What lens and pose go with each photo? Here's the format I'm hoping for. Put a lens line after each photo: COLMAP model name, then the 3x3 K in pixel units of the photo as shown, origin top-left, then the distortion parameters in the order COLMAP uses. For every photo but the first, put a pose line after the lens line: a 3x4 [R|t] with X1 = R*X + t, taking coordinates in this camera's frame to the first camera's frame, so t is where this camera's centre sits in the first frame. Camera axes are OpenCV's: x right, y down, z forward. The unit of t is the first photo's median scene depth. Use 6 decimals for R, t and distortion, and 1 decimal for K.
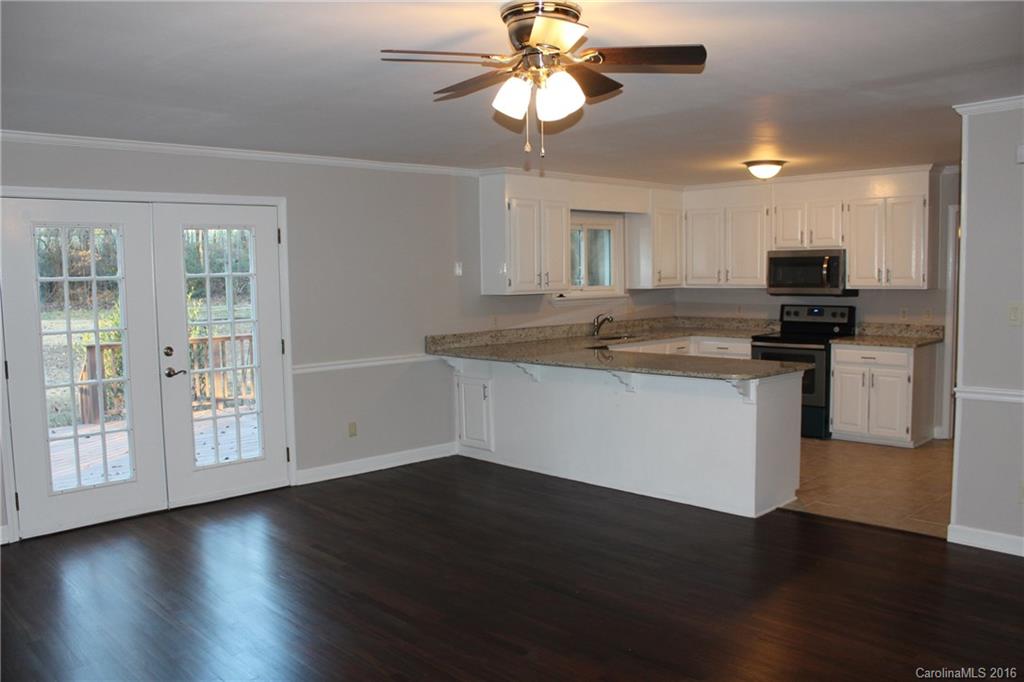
lens RADIAL K [[864.7, 0, 512.4], [0, 864.7, 289.9], [0, 0, 1]] dist [-0.003773, 0.000699]
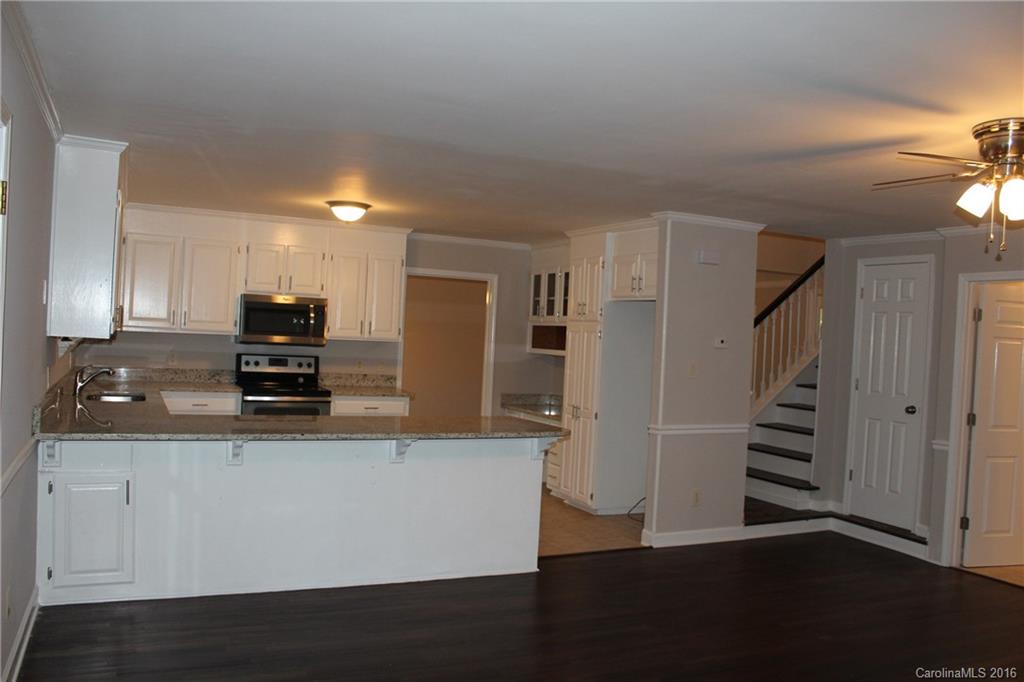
lens RADIAL K [[877.4, 0, 512.0], [0, 877.4, 341.0], [0, 0, 1]] dist [-0.158048, 0.004772]
pose [[0.346440, 0.013080, 0.937981, -0.471665], [-0.035811, 0.999358, -0.000709, -0.006137], [-0.937388, -0.033345, 0.346686, 0.454299]]
